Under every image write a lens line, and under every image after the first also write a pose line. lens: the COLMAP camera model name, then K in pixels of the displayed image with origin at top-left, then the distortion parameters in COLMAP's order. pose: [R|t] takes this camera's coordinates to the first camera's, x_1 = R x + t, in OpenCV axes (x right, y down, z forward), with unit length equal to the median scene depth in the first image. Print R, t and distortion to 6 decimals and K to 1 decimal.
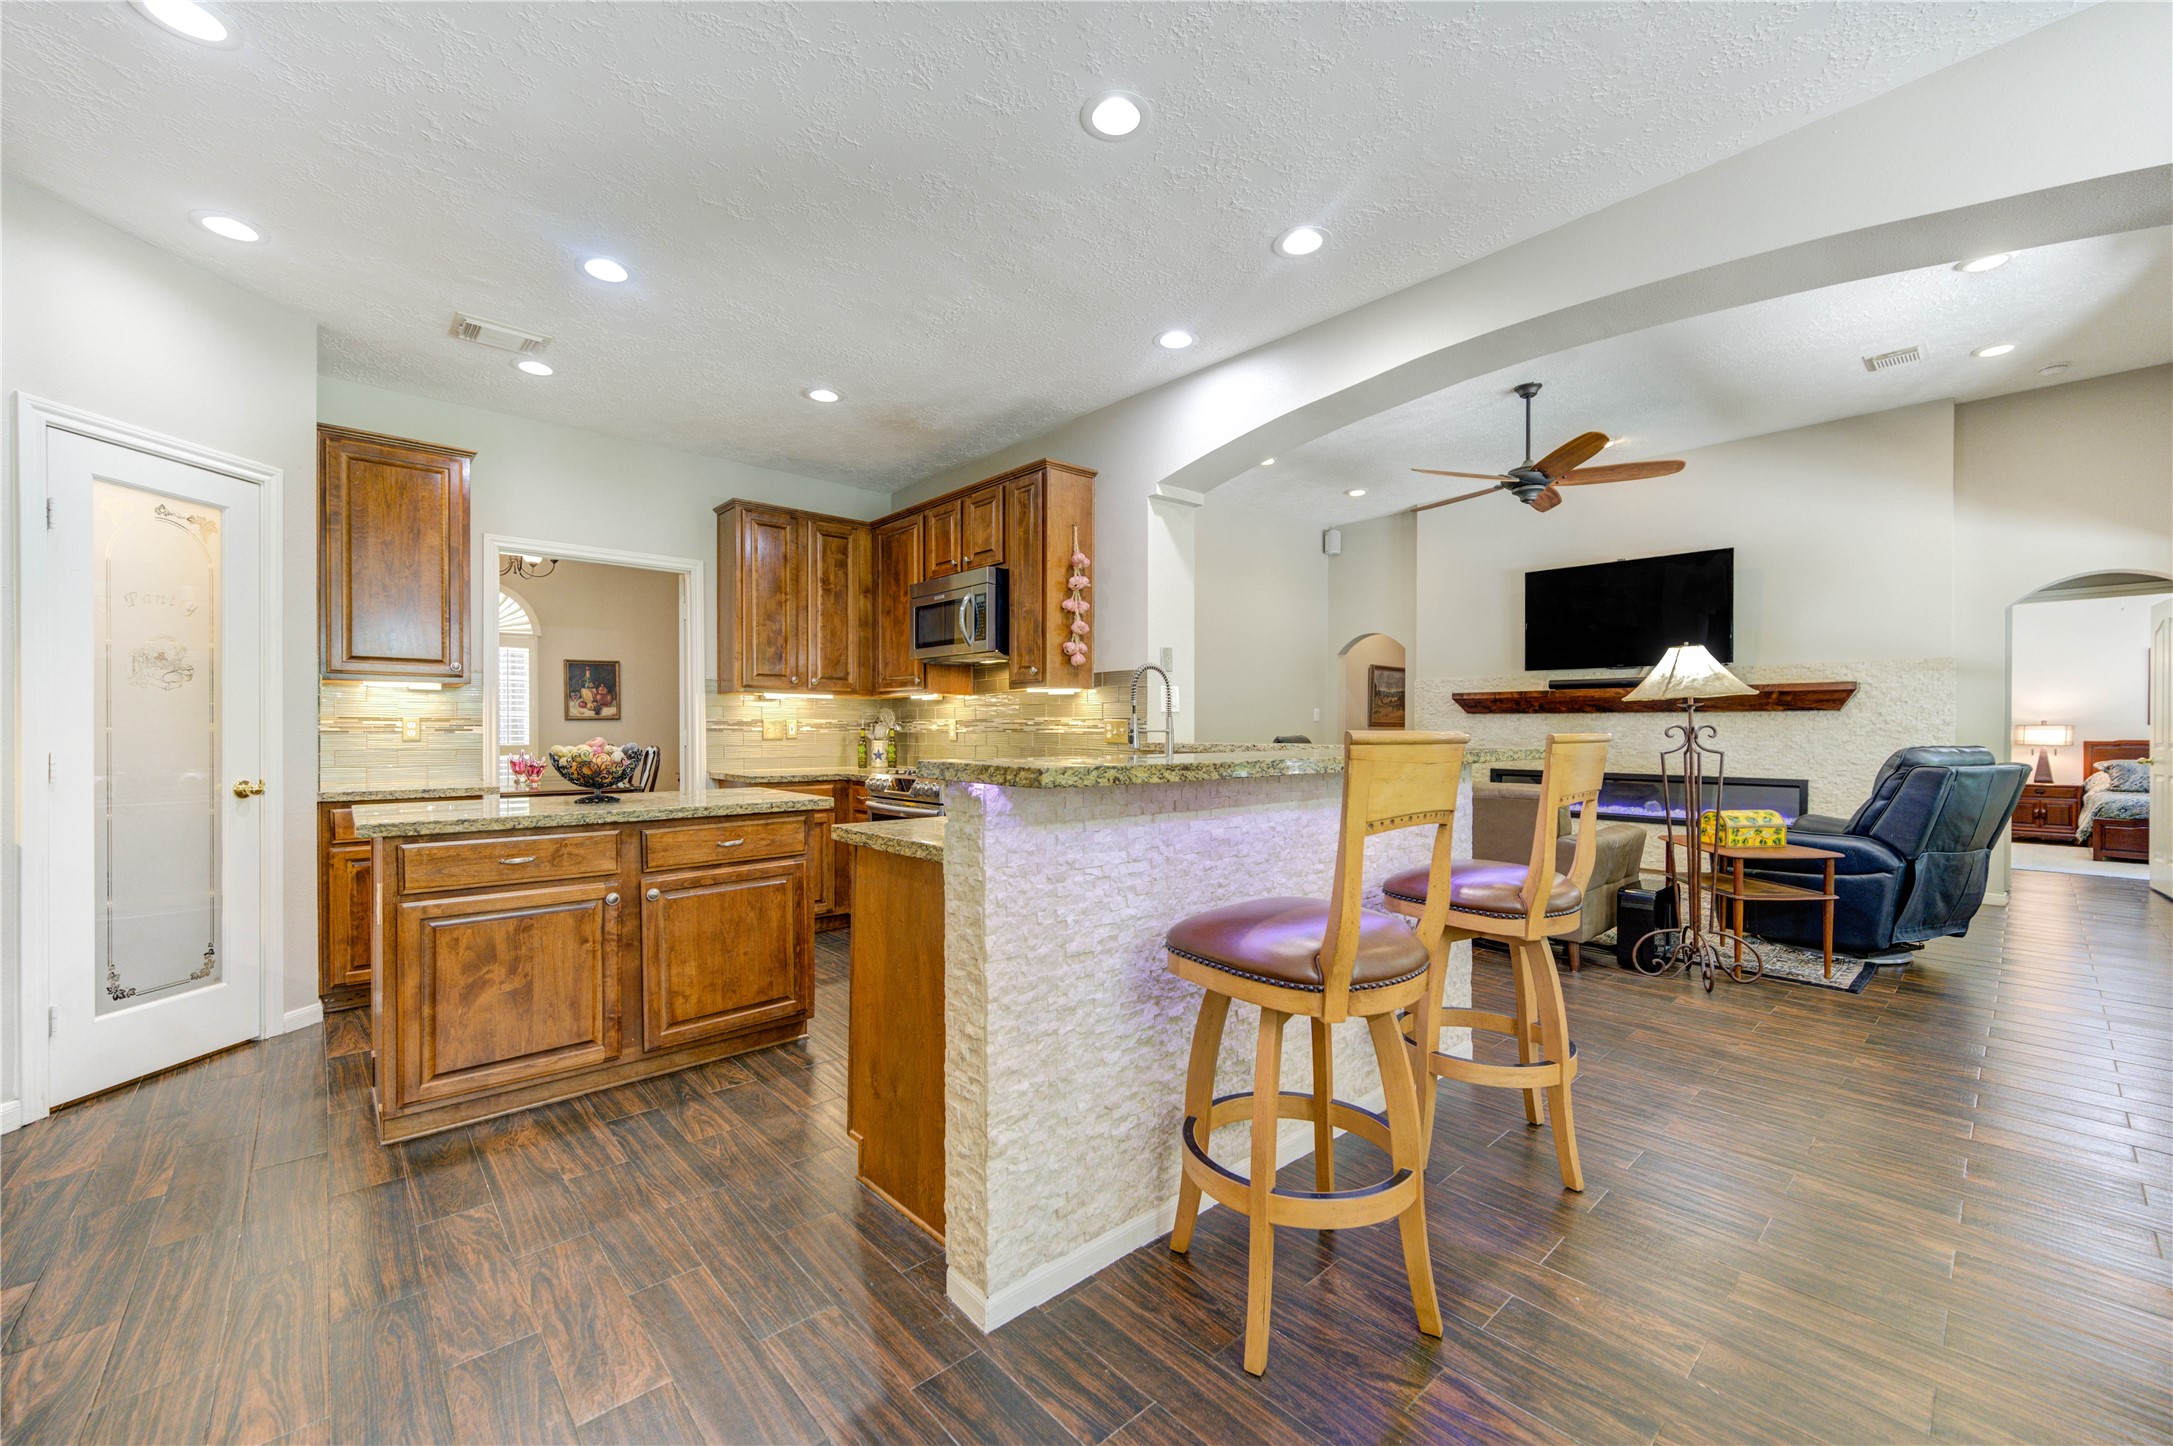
lens RADIAL K [[863.4, 0, 1085.5], [0, 863.4, 732.7], [0, 0, 1]] dist [0.001471, -0.000647]
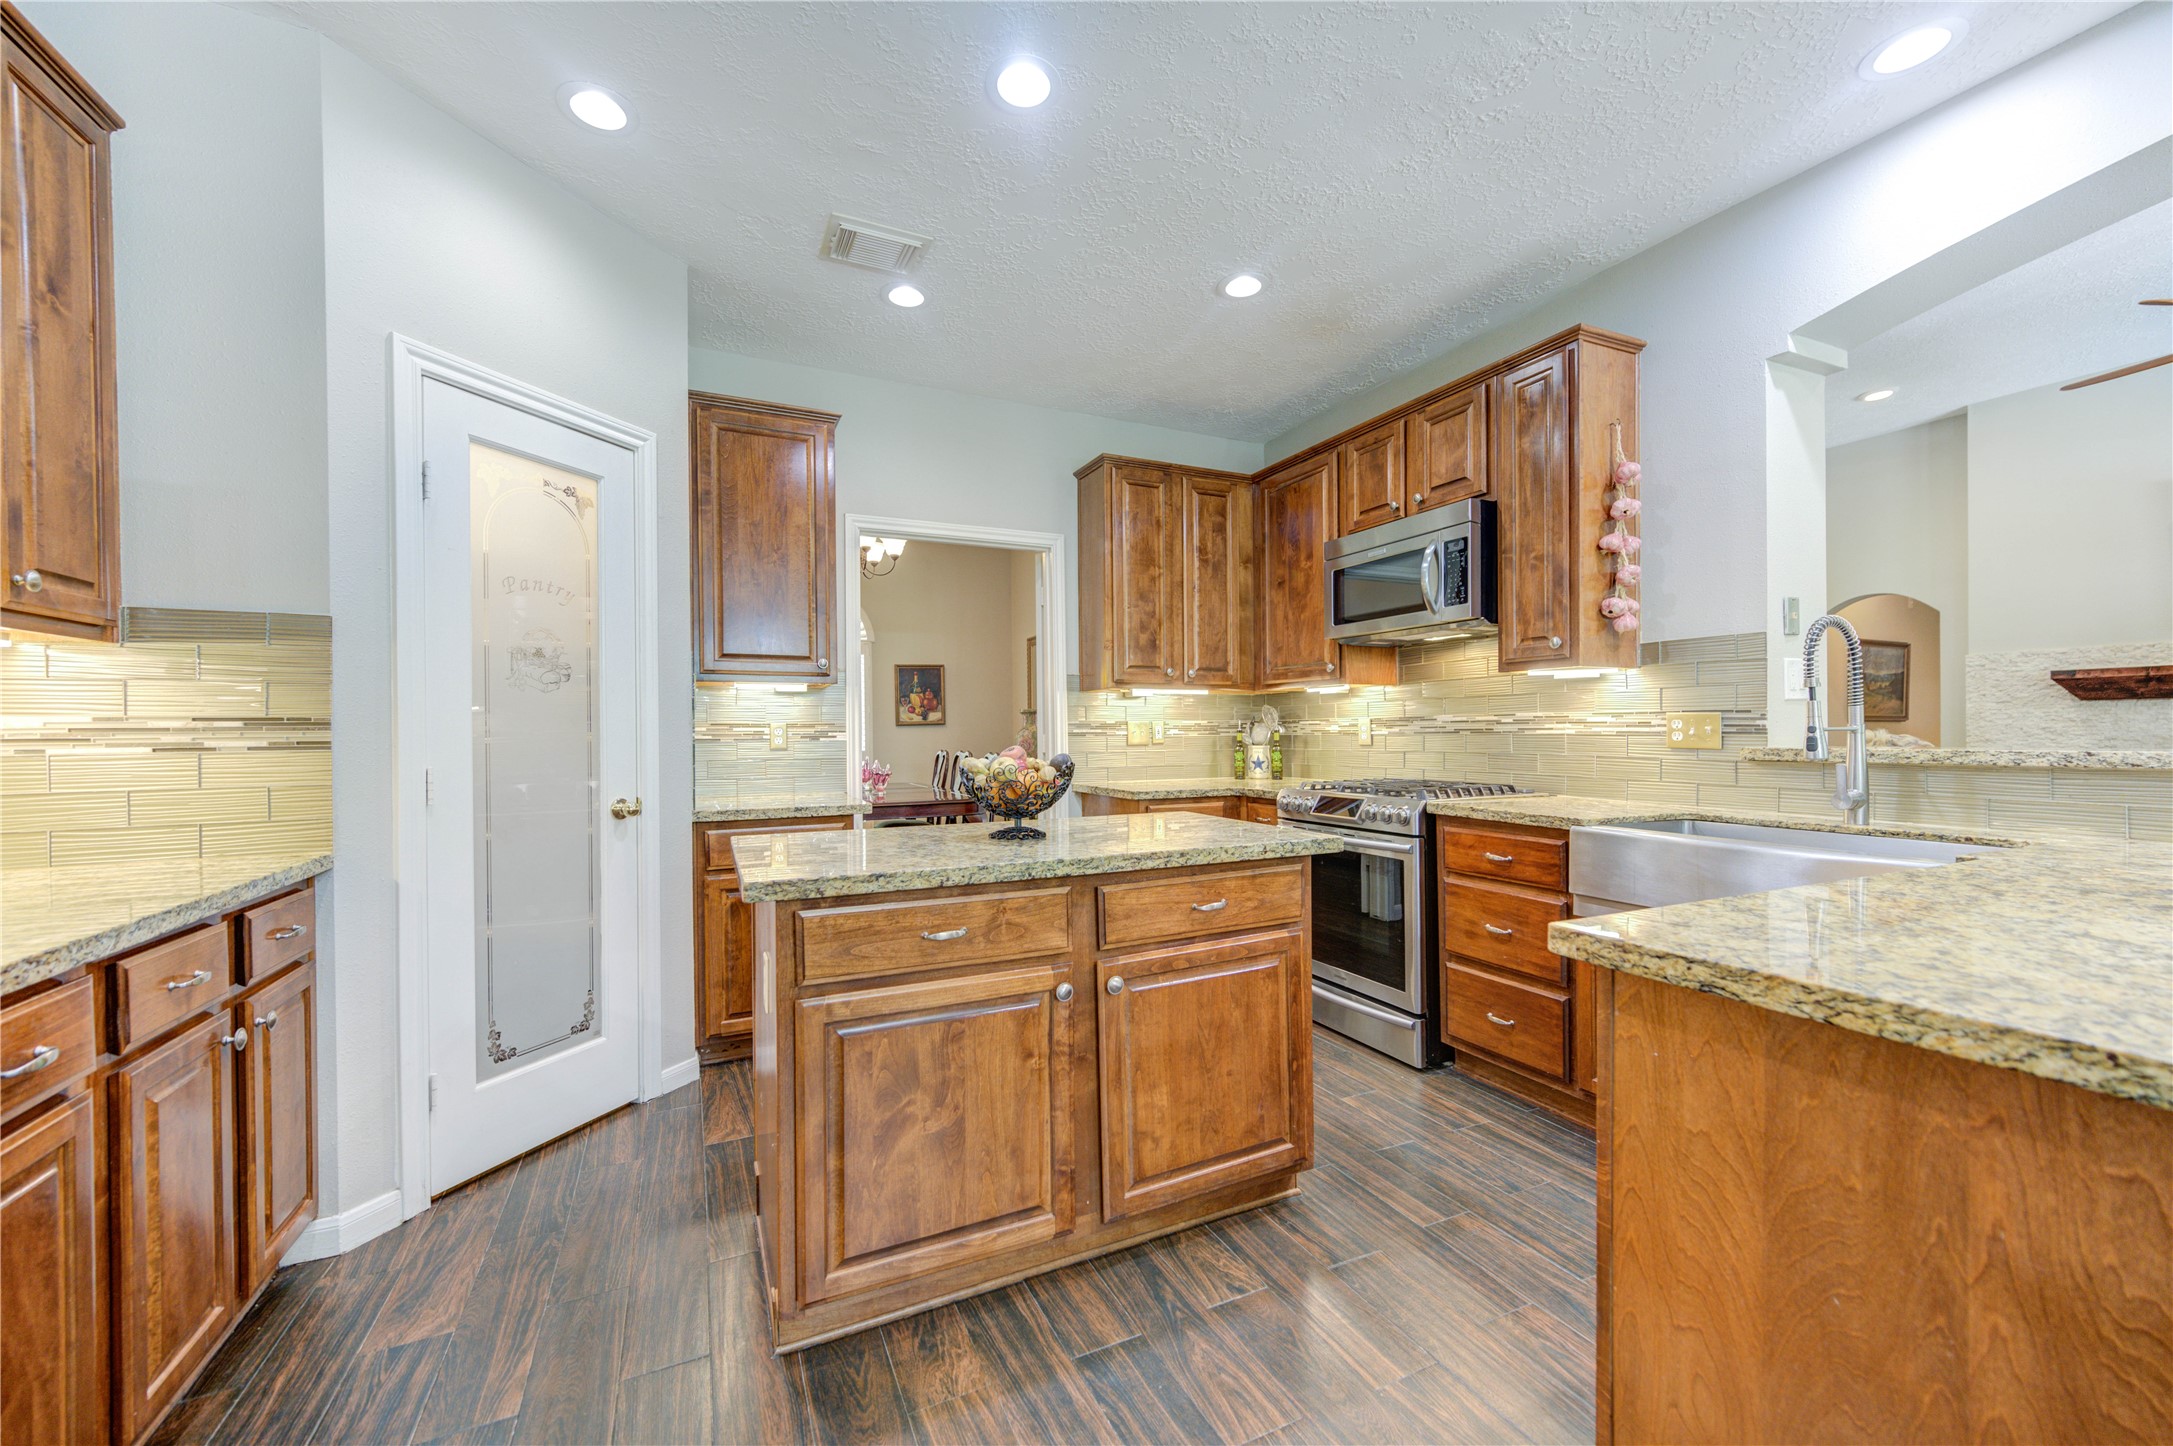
lens RADIAL K [[848.9, 0, 1075.2], [0, 848.9, 732.4], [0, 0, 1]] dist [0.002184, -0.000054]
pose [[0.955385, -0.009919, -0.295197, -0.240569], [0.008950, 0.999949, -0.004634, -0.001573], [0.295228, 0.001785, 0.955425, 0.266773]]
